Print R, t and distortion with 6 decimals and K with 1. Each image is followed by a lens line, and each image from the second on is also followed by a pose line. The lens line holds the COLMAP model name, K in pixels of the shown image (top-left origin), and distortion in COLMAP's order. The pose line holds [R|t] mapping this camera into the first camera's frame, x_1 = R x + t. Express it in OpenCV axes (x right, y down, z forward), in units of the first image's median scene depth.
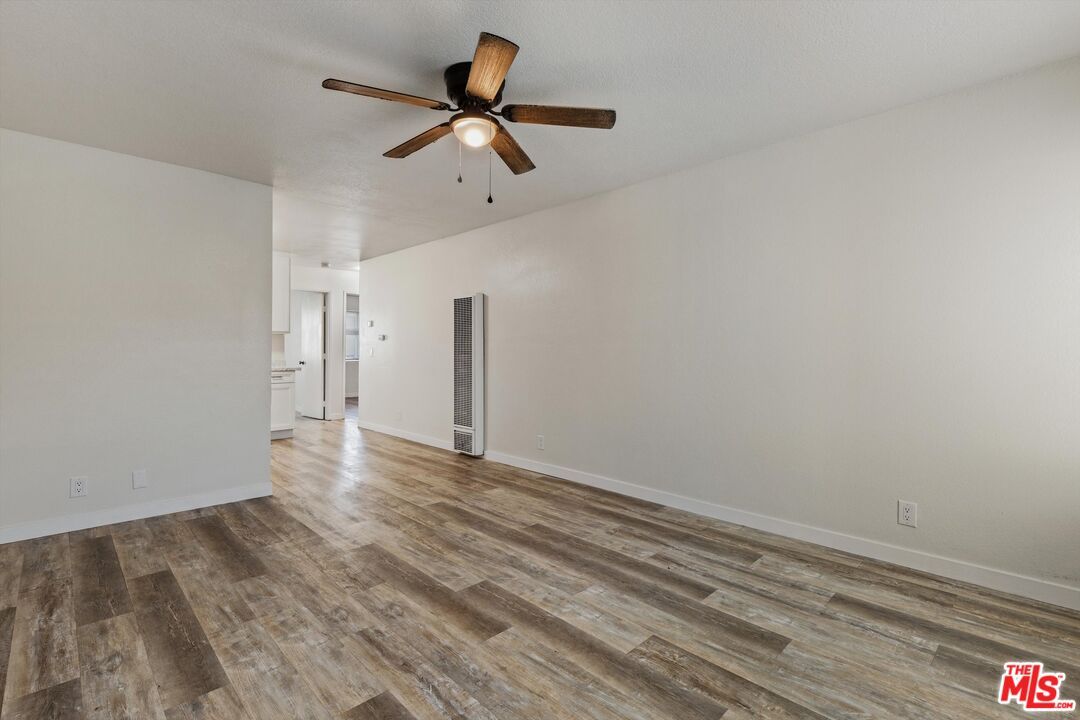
lens RADIAL K [[500.9, 0, 554.4], [0, 500.9, 344.0], [0, 0, 1]] dist [0.002478, -0.002196]
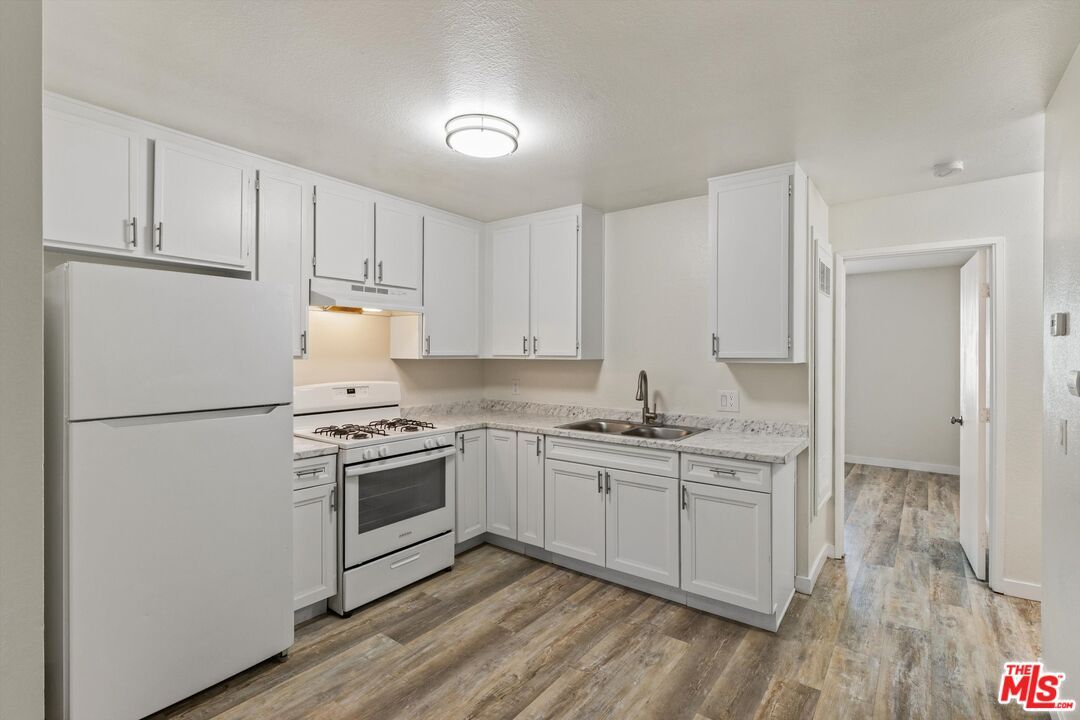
lens RADIAL K [[500.9, 0, 542.2], [0, 500.9, 355.8], [0, 0, 1]] dist [0.002478, -0.002196]
pose [[0.136112, 0.001943, -0.990692, -0.429450], [0.007641, 0.999966, 0.003011, -0.075742], [0.990664, -0.007979, 0.136092, 2.000854]]
